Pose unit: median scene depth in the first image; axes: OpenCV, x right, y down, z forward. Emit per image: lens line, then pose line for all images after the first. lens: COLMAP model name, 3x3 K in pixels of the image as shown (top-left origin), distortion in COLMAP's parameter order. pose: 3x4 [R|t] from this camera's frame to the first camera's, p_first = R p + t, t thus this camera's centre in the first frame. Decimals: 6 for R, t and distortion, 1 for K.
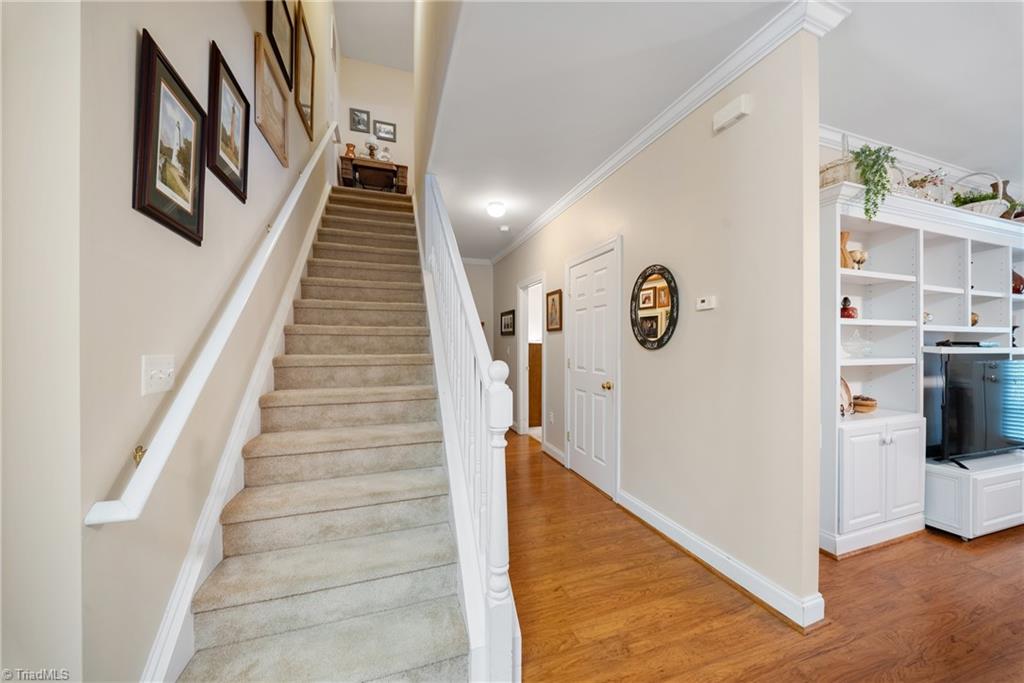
lens RADIAL K [[362.9, 0, 503.0], [0, 362.9, 348.8], [0, 0, 1]] dist [-0.006315, -0.000296]
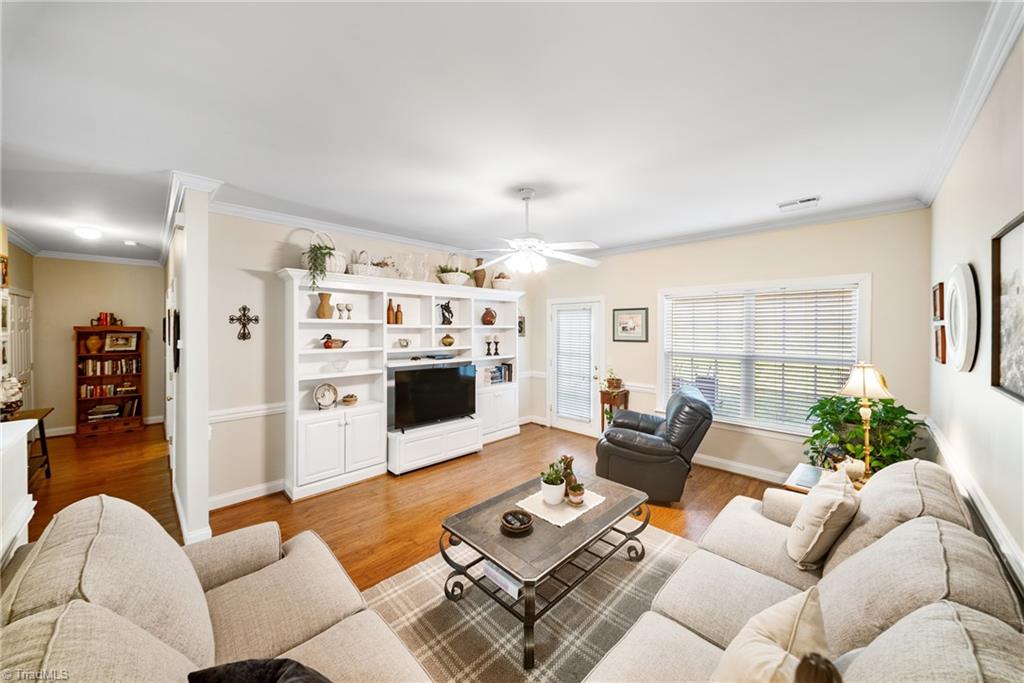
lens RADIAL K [[362.8, 0, 512.1], [0, 362.8, 328.8], [0, 0, 1]] dist [-0.001609, -0.000433]
pose [[0.887053, 0.002521, 0.461660, 1.039266], [0.001601, 0.999962, -0.008537, -0.166584], [-0.461664, 0.008312, 0.887016, -0.859251]]
